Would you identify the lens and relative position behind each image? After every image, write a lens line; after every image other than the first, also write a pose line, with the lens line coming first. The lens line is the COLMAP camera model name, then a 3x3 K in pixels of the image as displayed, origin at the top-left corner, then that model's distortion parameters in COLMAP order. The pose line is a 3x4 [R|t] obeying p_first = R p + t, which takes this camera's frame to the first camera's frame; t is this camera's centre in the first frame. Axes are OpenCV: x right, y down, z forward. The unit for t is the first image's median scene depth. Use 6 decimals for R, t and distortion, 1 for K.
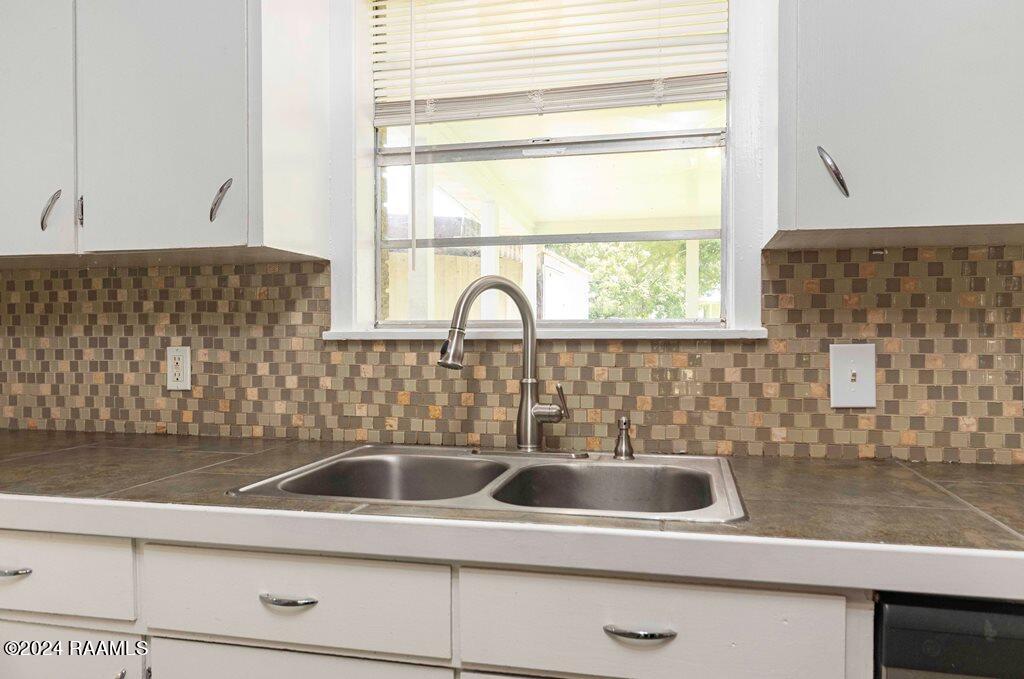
lens RADIAL K [[731.7, 0, 511.2], [0, 731.7, 348.1], [0, 0, 1]] dist [-0.003304, -0.001901]
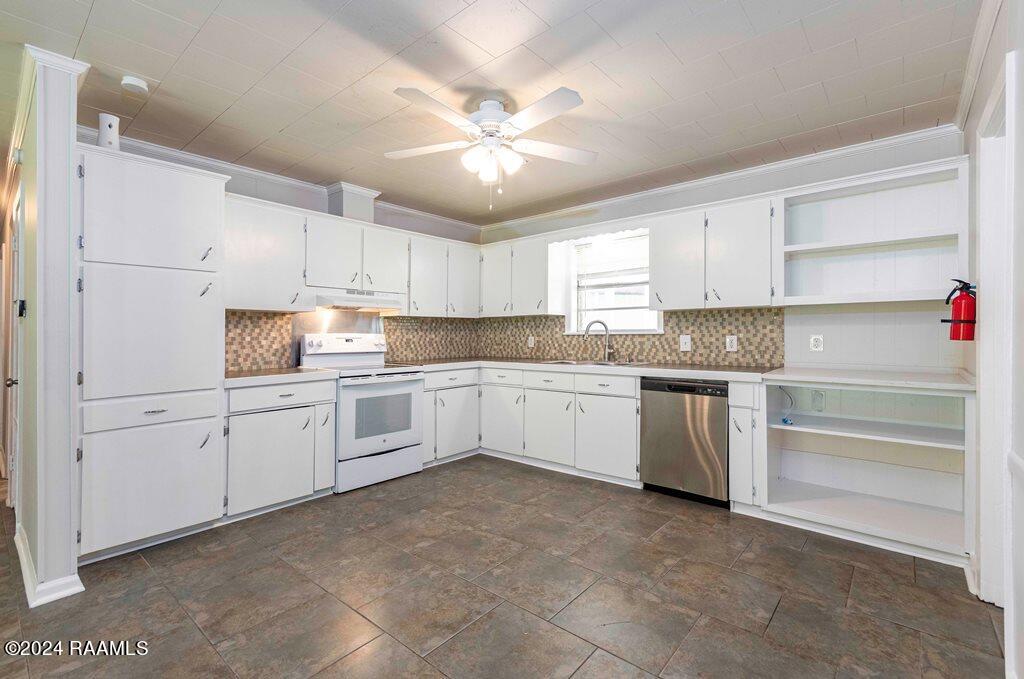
lens RADIAL K [[449.0, 0, 518.7], [0, 449.0, 331.4], [0, 0, 1]] dist [0.002861, 0.000293]
pose [[0.899909, -0.005944, -0.436037, 0.677307], [-0.006999, 0.999581, -0.028071, 0.046182], [0.436021, 0.028313, 0.899491, -1.513184]]
